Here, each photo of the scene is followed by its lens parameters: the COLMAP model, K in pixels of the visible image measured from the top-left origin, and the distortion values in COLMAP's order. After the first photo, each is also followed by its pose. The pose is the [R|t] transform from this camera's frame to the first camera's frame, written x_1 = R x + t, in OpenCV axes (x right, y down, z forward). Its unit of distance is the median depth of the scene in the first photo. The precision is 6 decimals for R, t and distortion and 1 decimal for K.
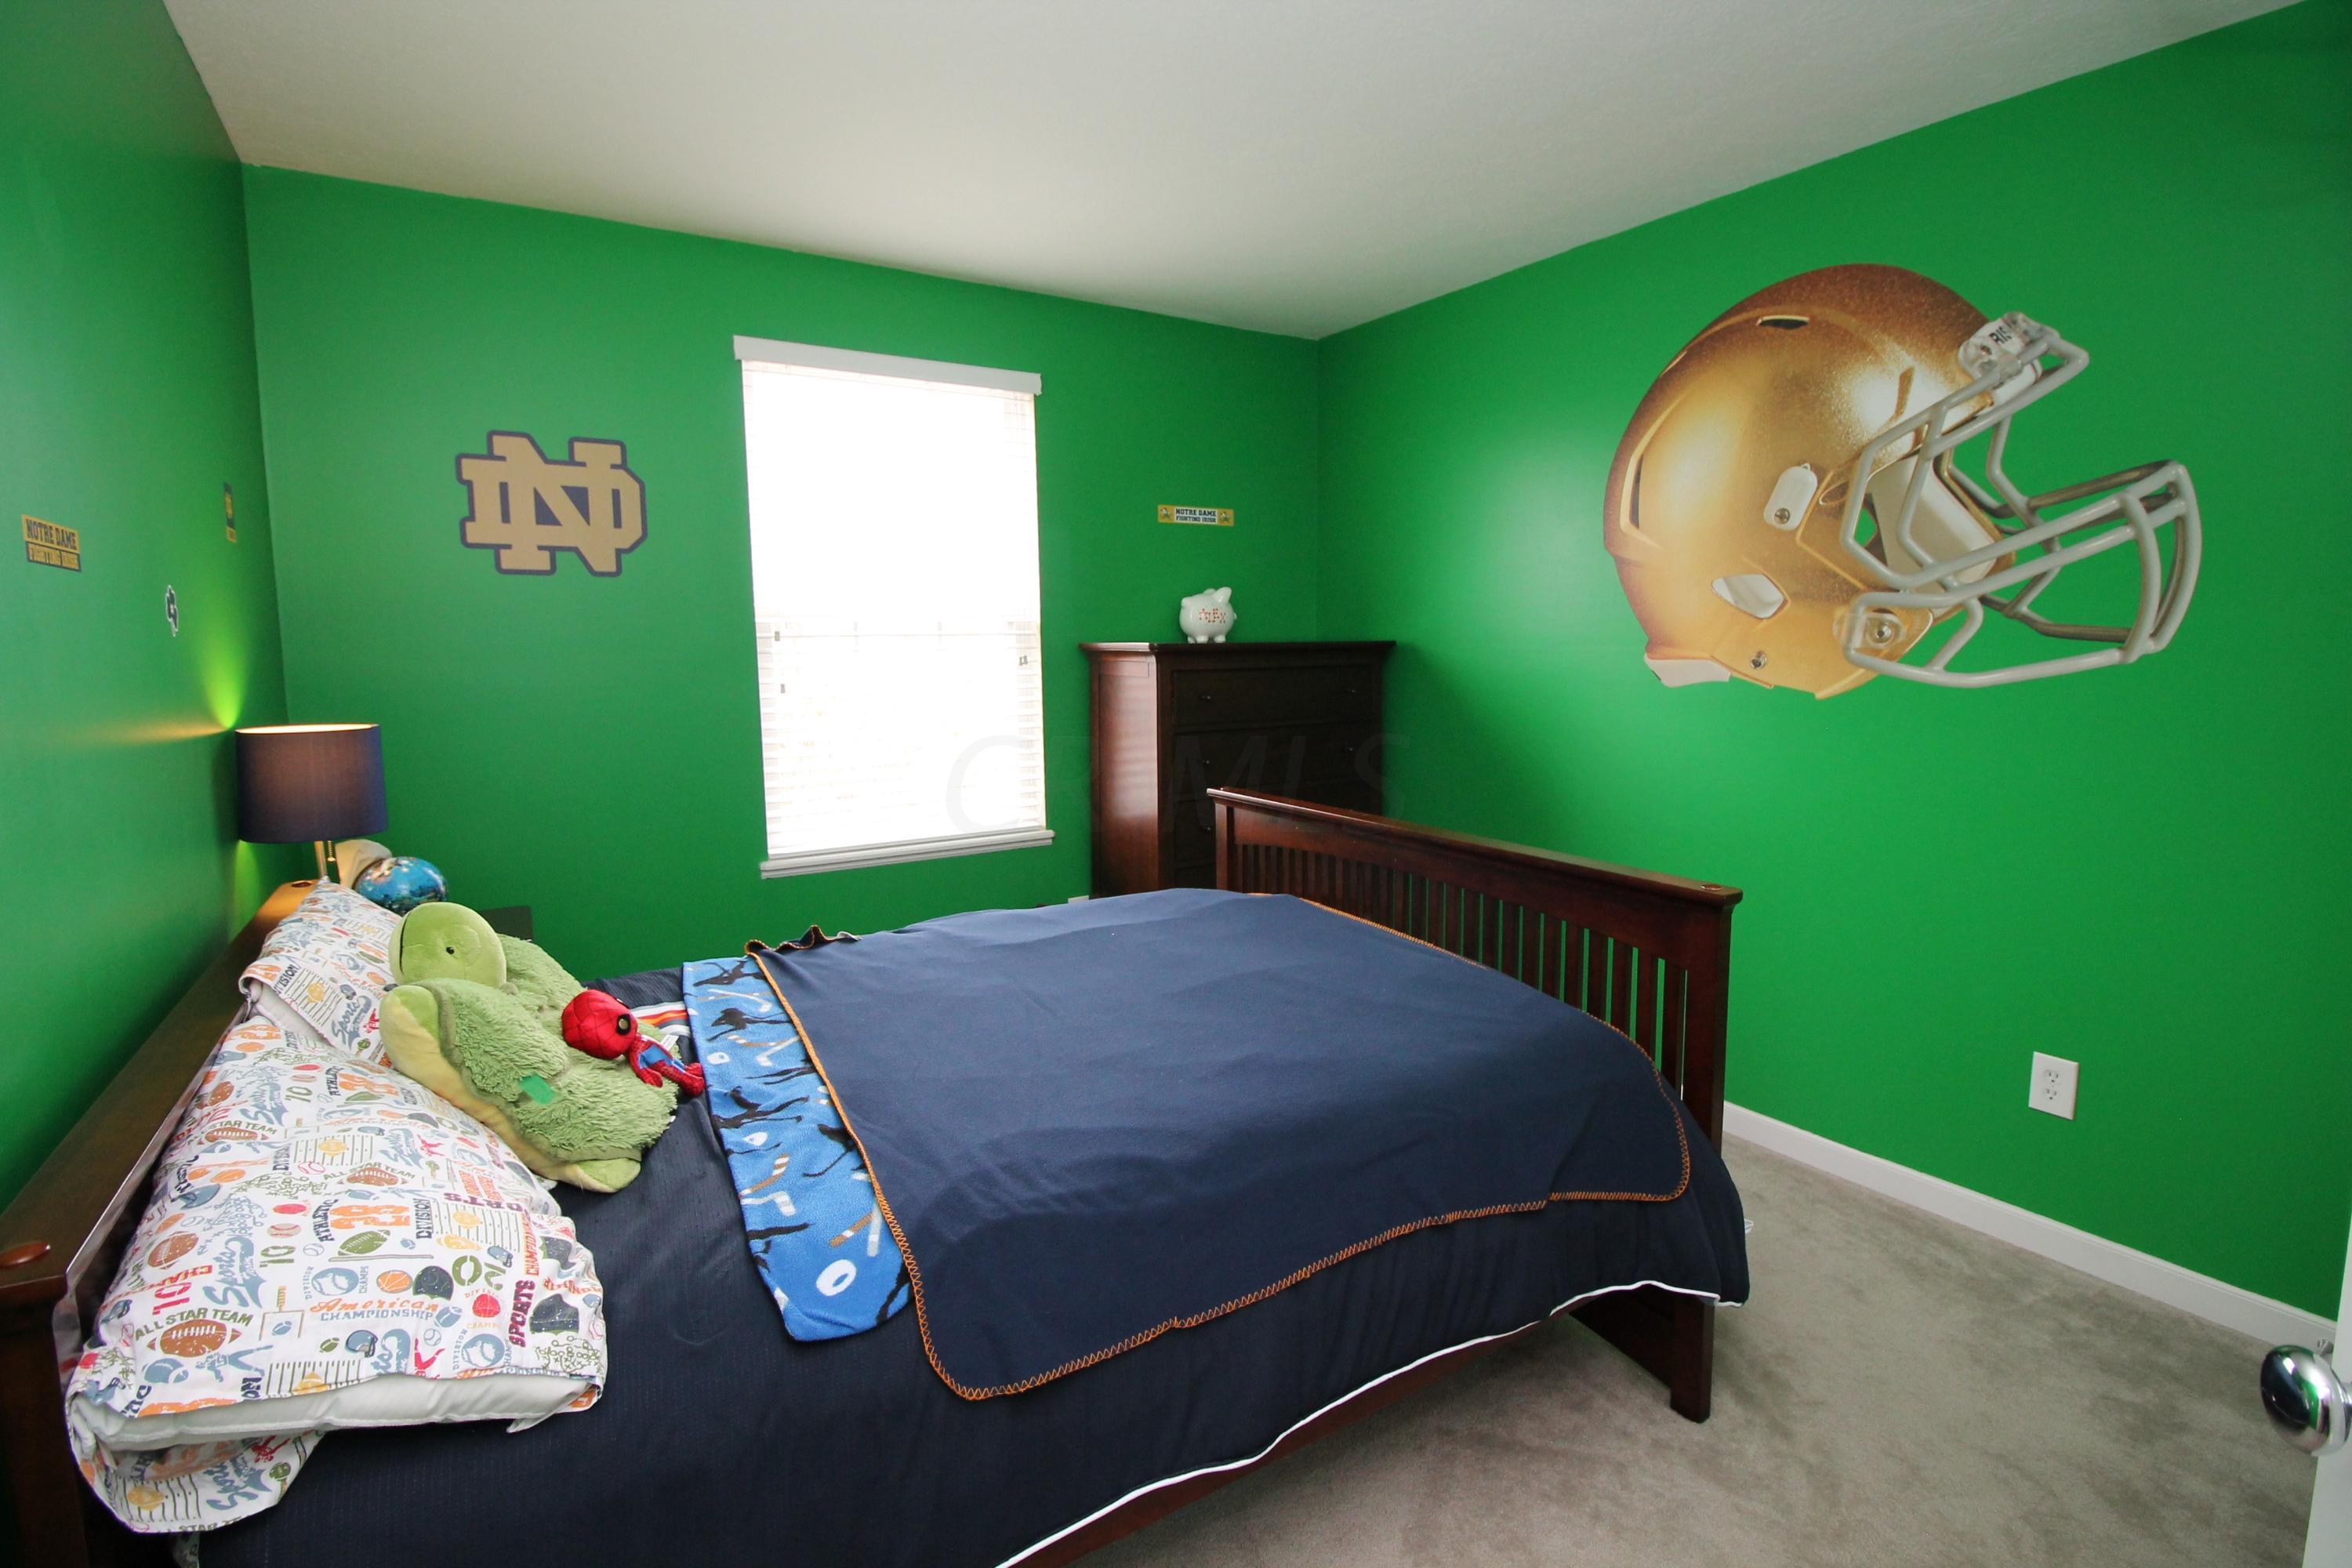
lens RADIAL K [[1103.0, 0, 1193.7], [0, 1103.0, 776.8], [0, 0, 1]] dist [-0.011120, -0.001749]
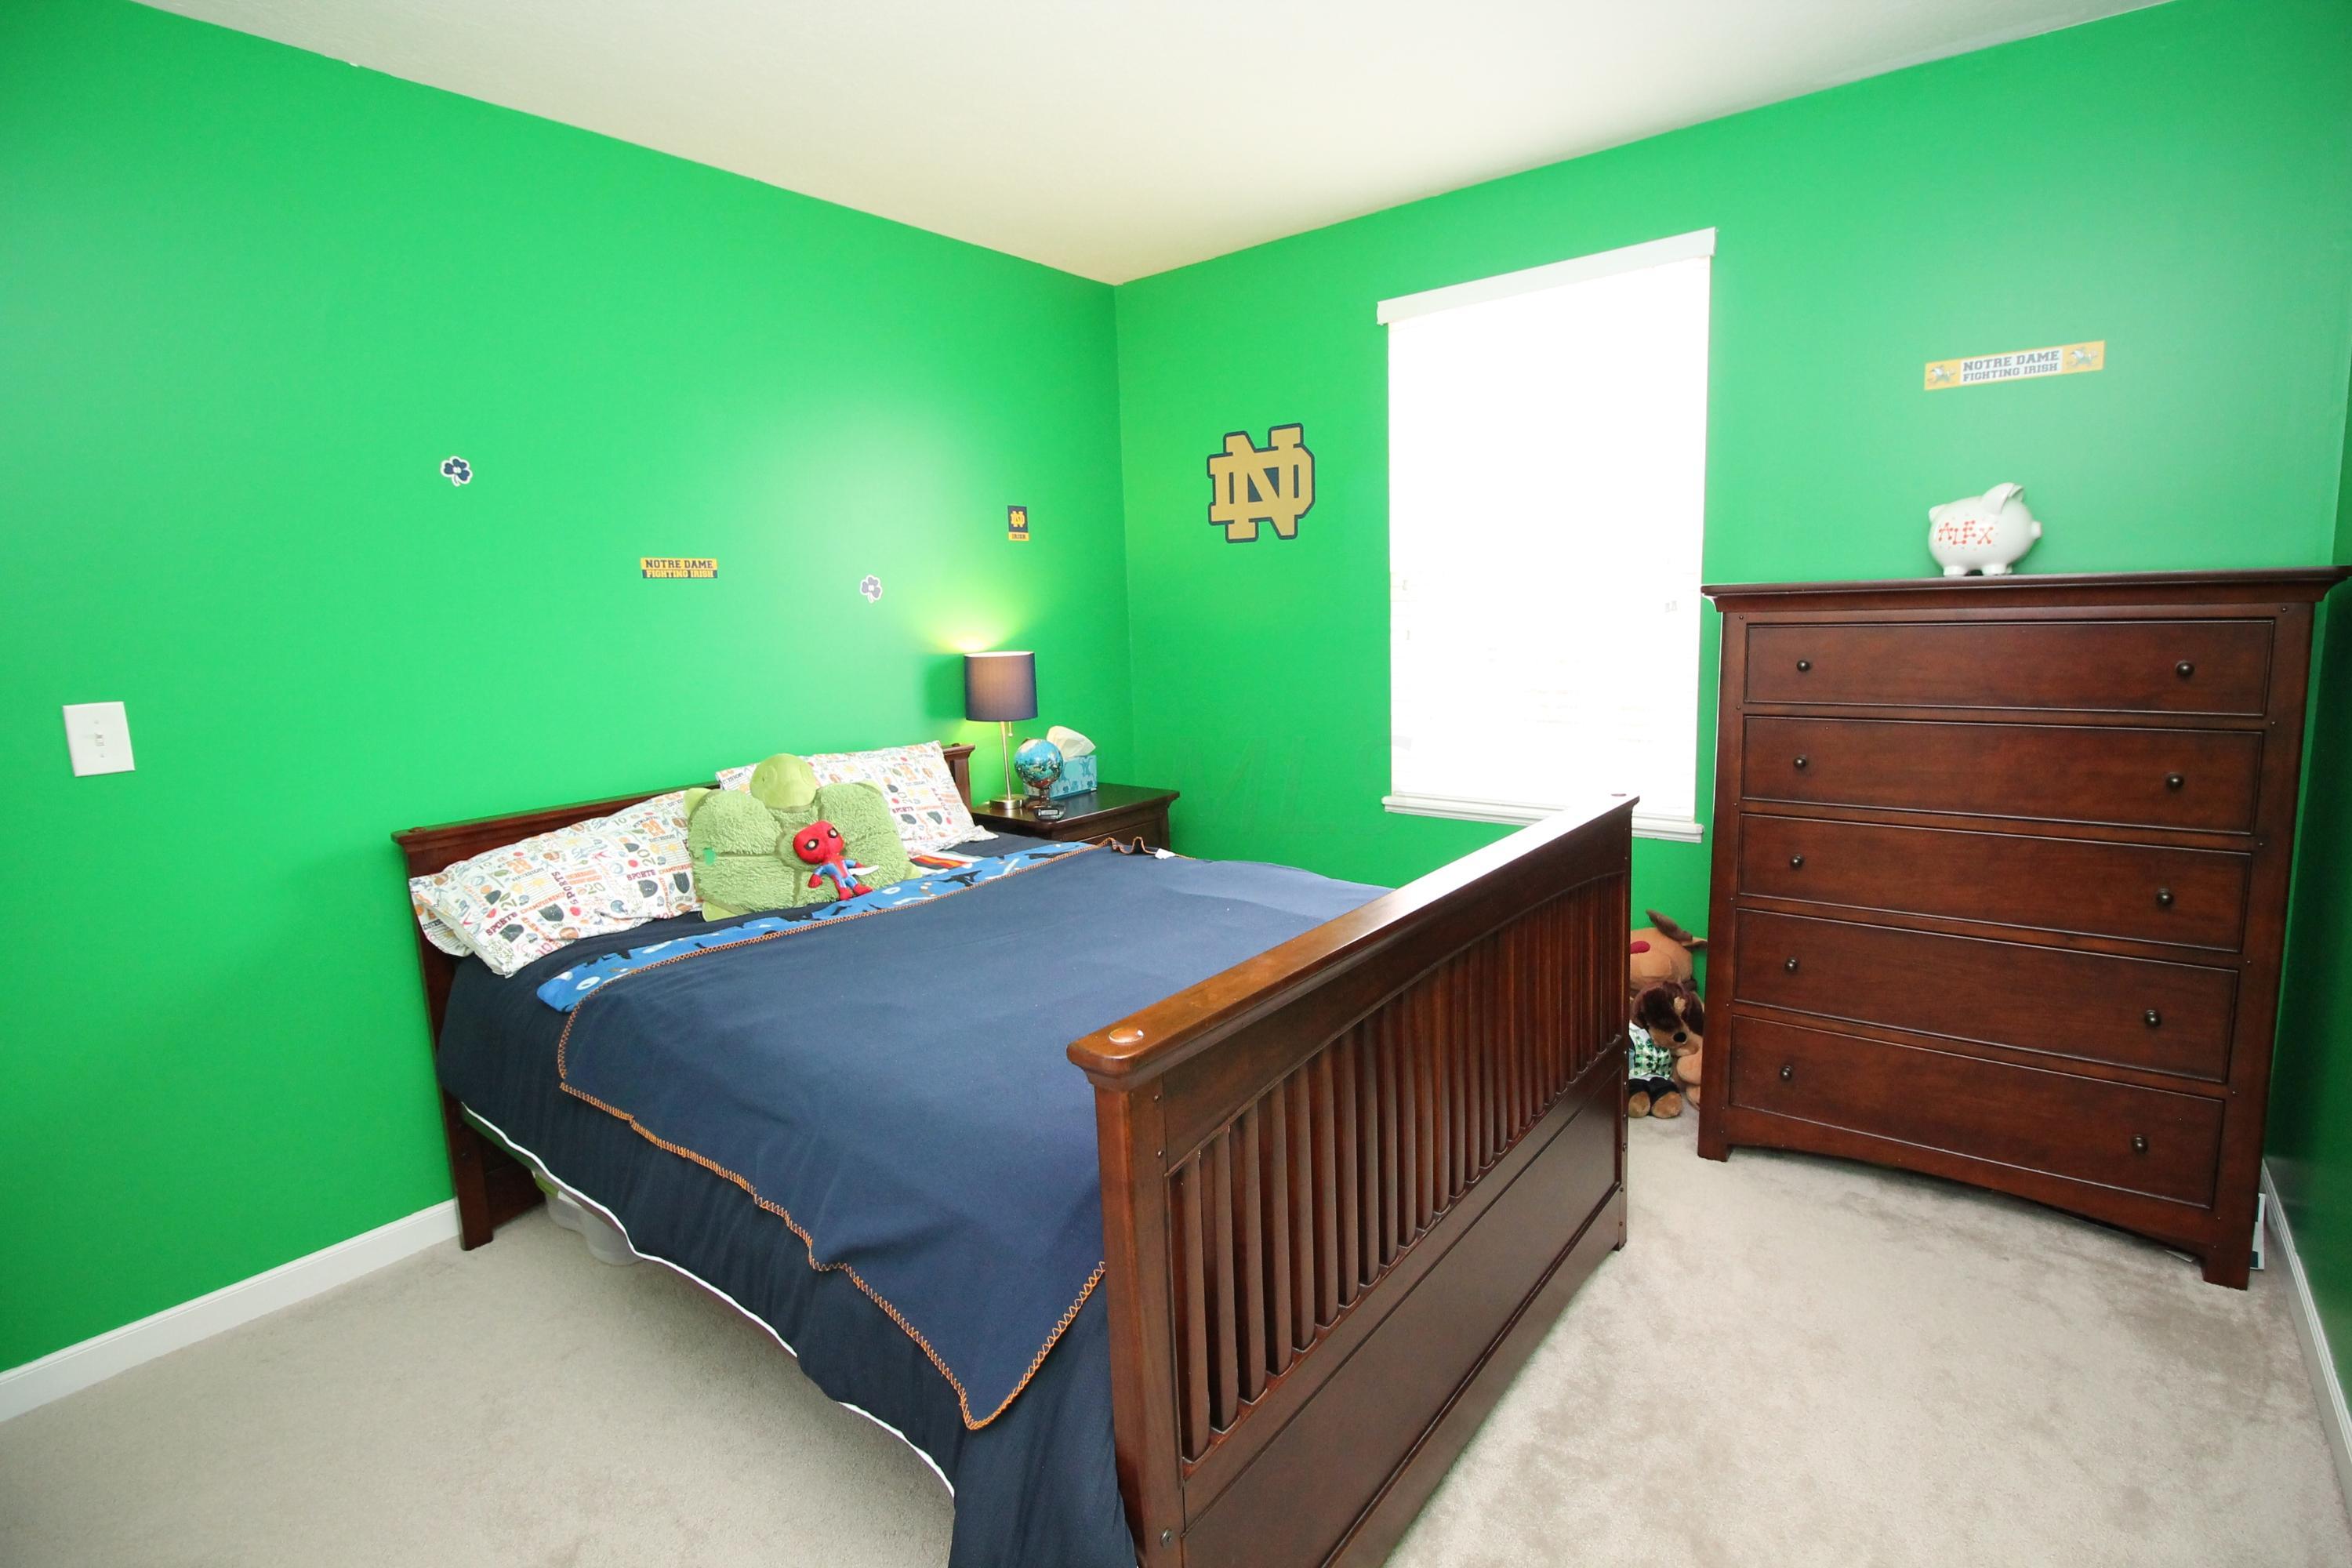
lens RADIAL K [[1103.0, 0, 1191.7], [0, 1103.0, 773.9], [0, 0, 1]] dist [-0.011120, -0.001749]
pose [[0.316373, 0.145109, -0.937471, 0.623654], [-0.083798, 0.988643, 0.124750, -0.070015], [0.944927, 0.039091, 0.324940, 0.523324]]
